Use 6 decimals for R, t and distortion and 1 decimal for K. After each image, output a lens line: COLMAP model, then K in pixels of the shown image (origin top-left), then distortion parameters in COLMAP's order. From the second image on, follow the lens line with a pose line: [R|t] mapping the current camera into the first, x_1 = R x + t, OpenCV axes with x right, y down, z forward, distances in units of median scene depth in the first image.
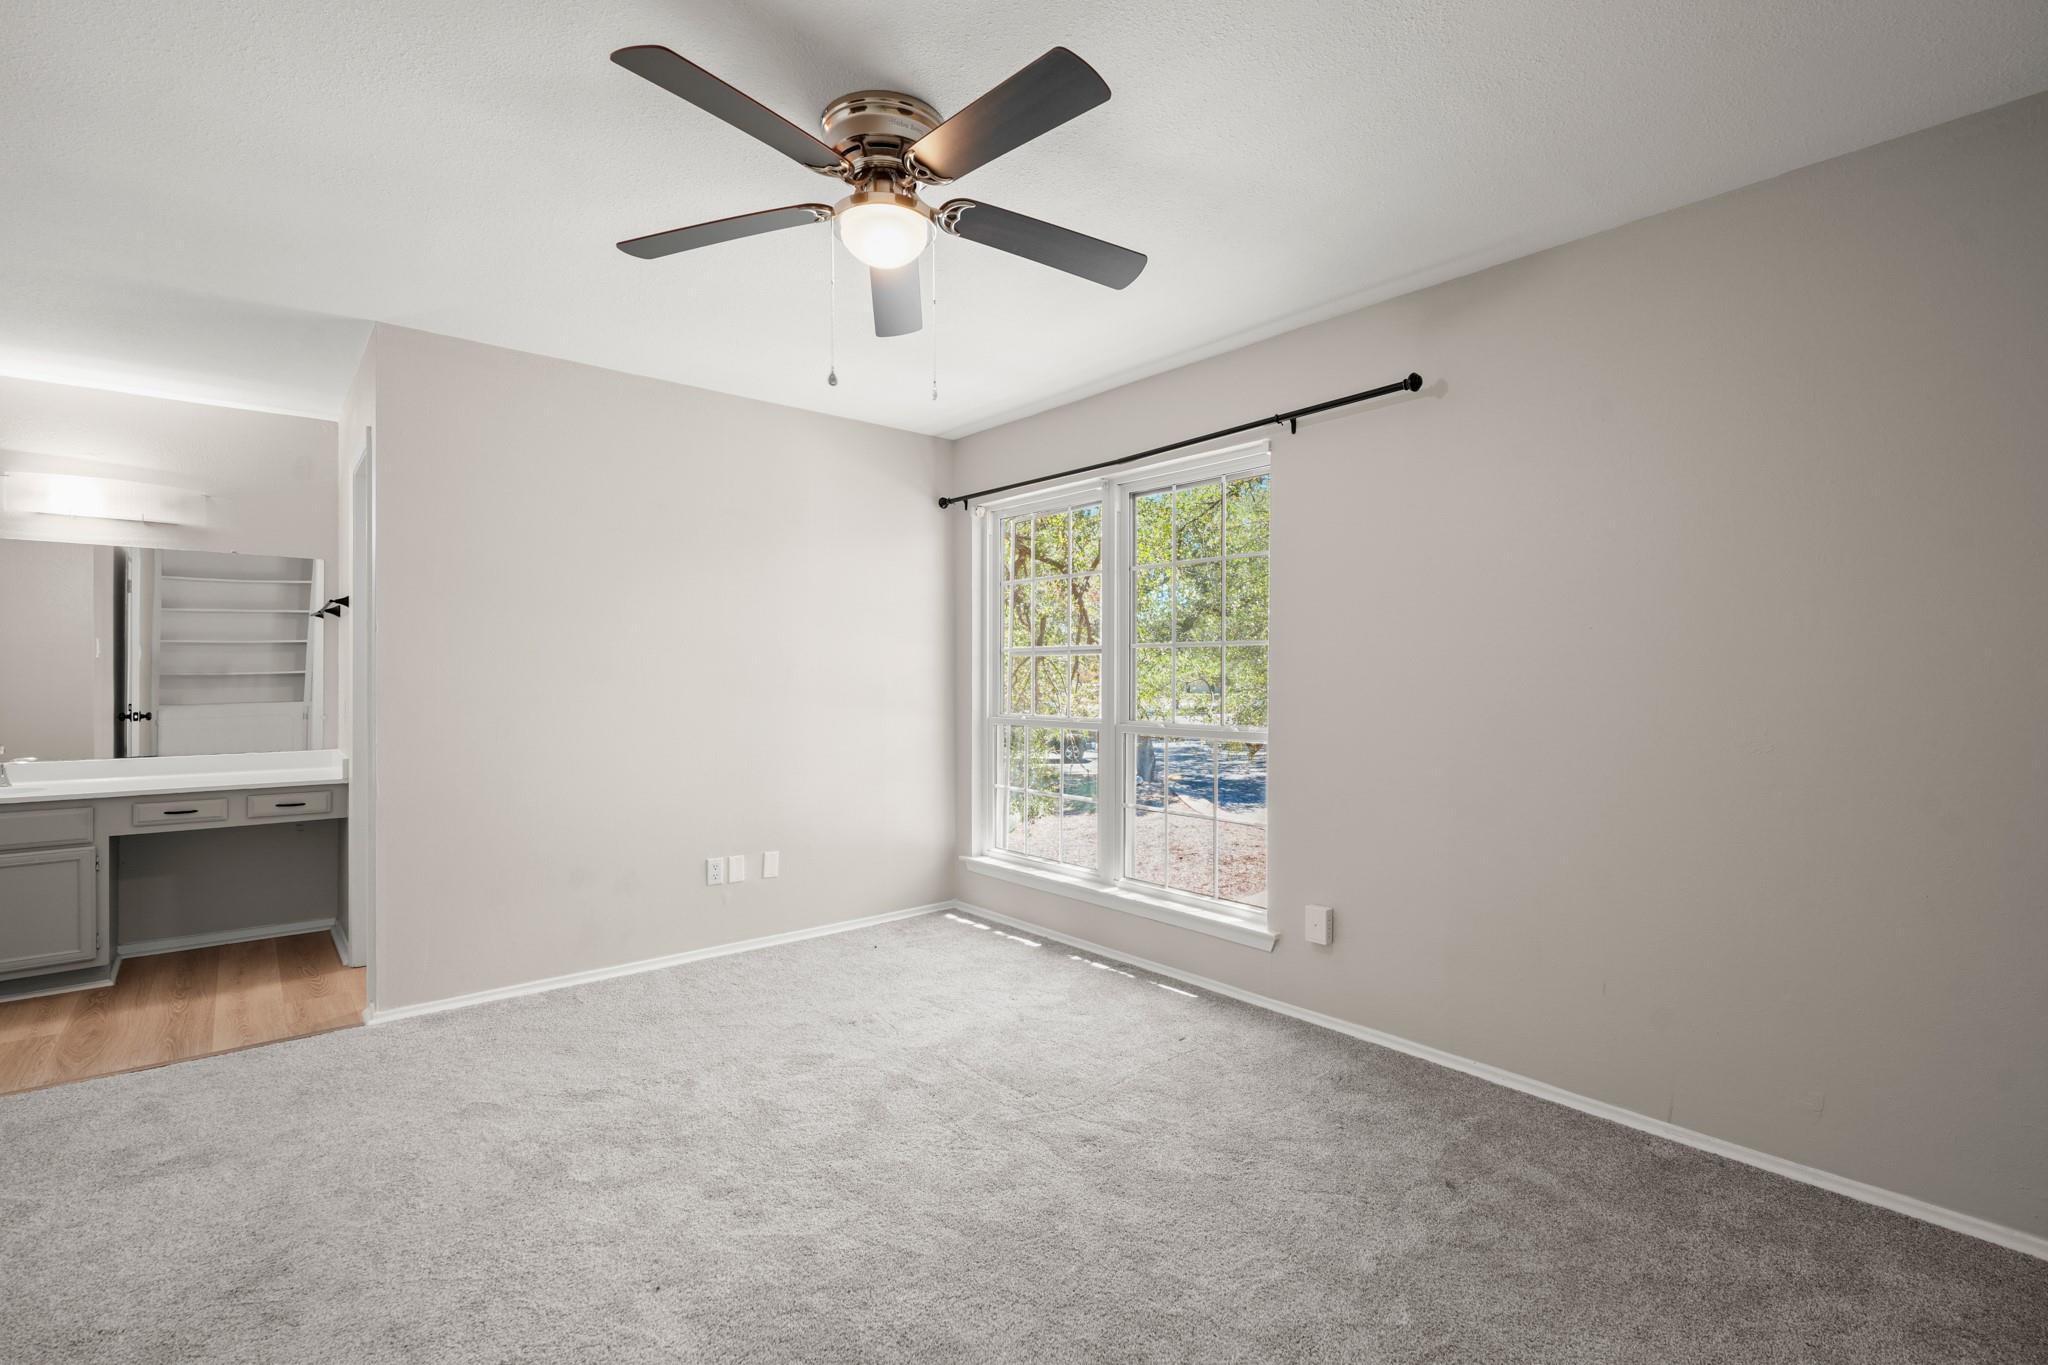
lens RADIAL K [[933.2, 0, 1031.2], [0, 933.2, 674.0], [0, 0, 1]] dist [-0.004565, -0.000788]
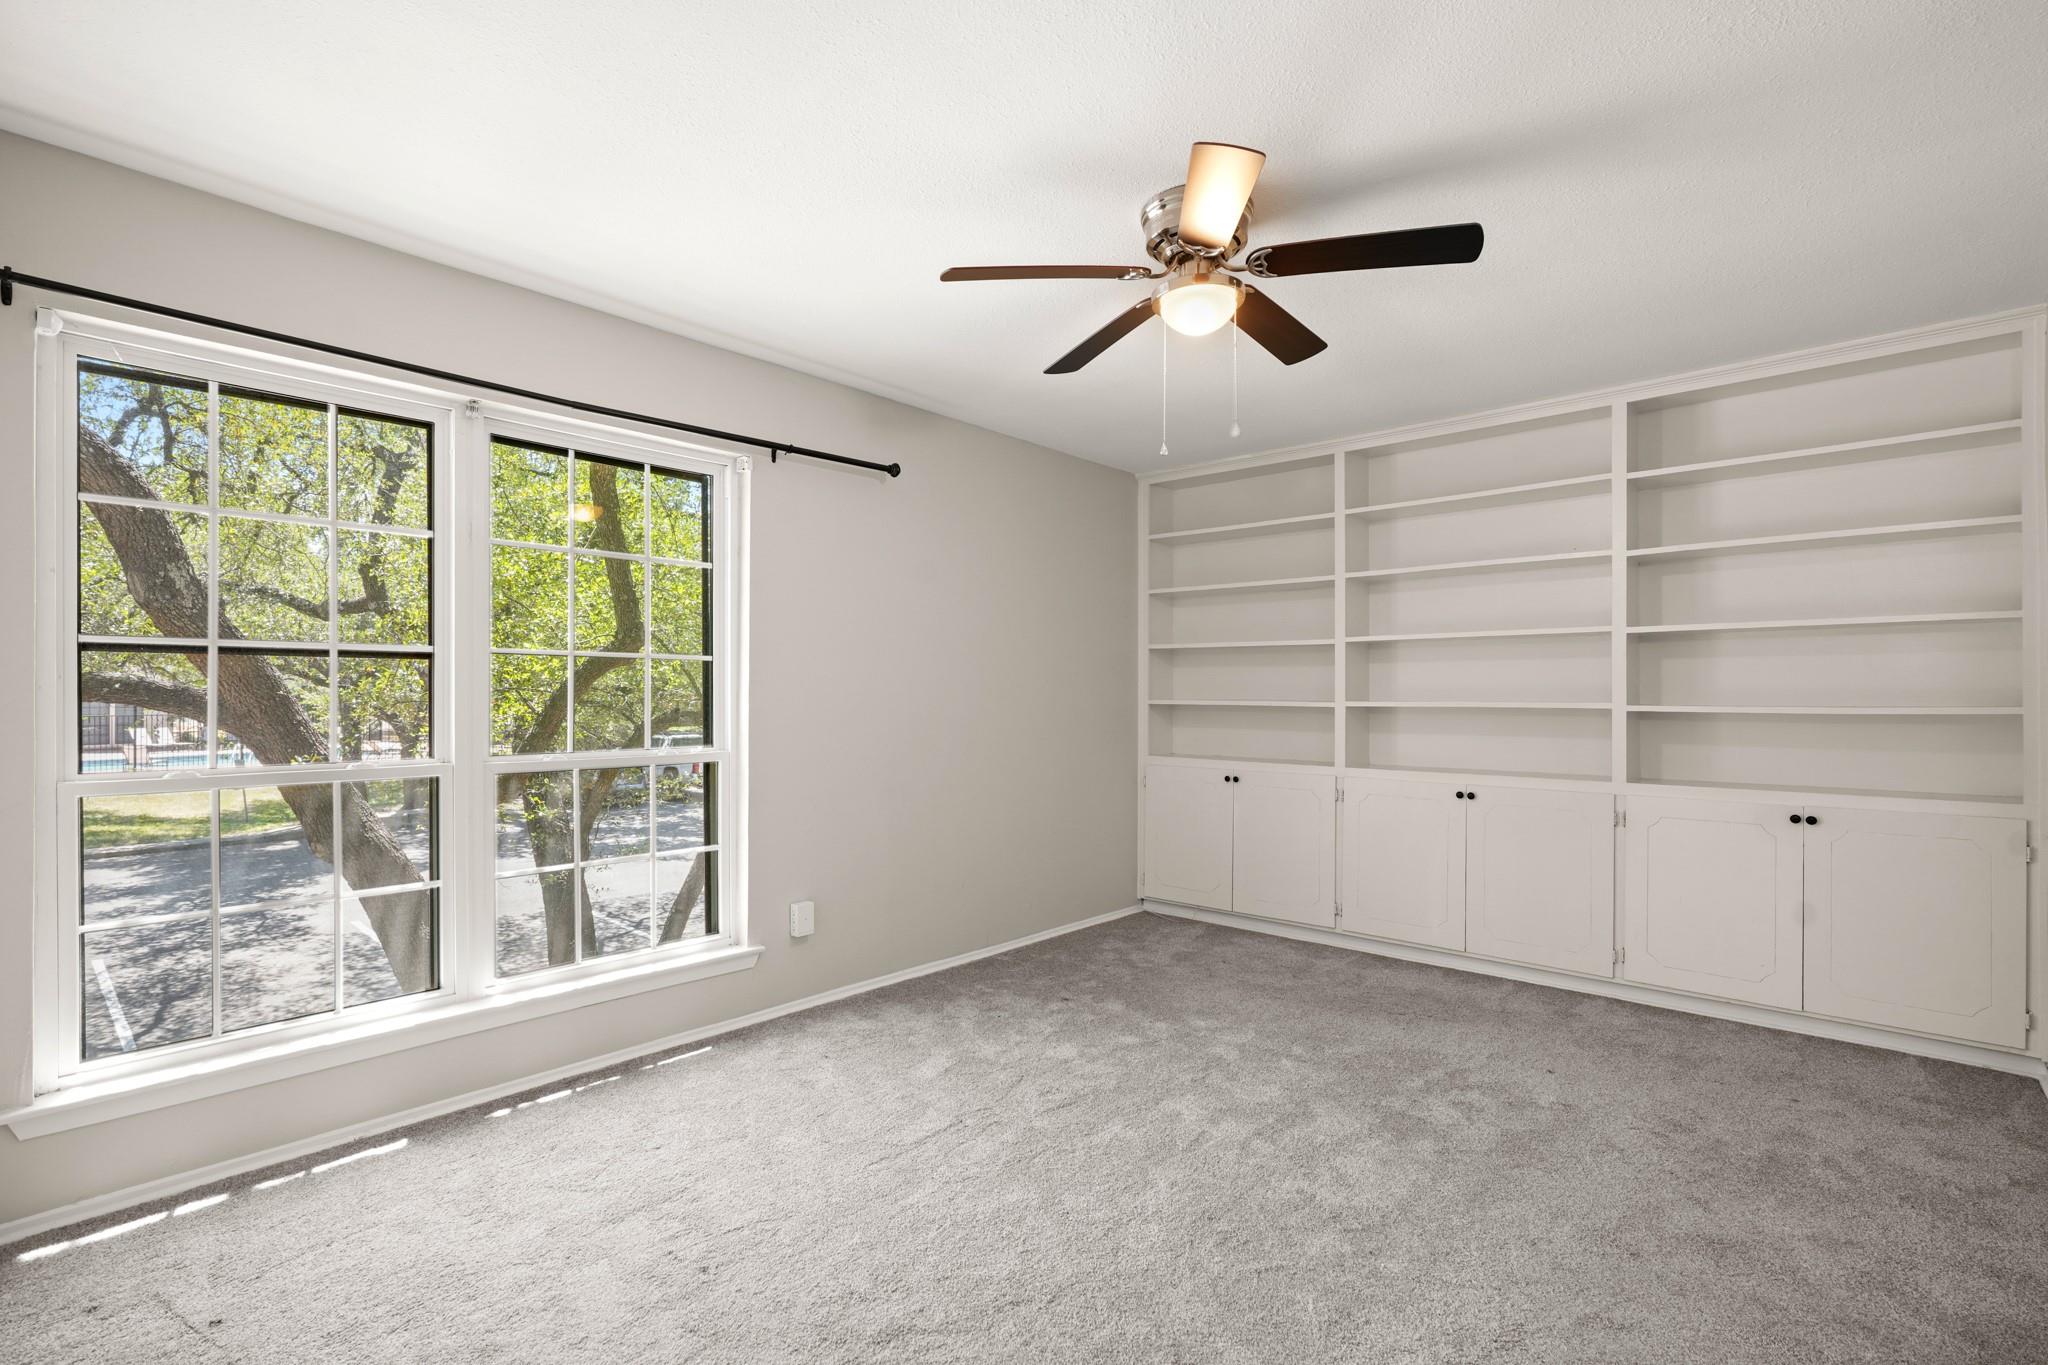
lens RADIAL K [[933.2, 0, 1036.2], [0, 933.2, 690.8], [0, 0, 1]] dist [-0.004565, -0.000788]
pose [[-0.138684, -0.000751, 0.990336, -0.698313], [-0.011257, 0.999936, -0.000818, -0.003858], [-0.990273, -0.011261, -0.138684, 0.745079]]
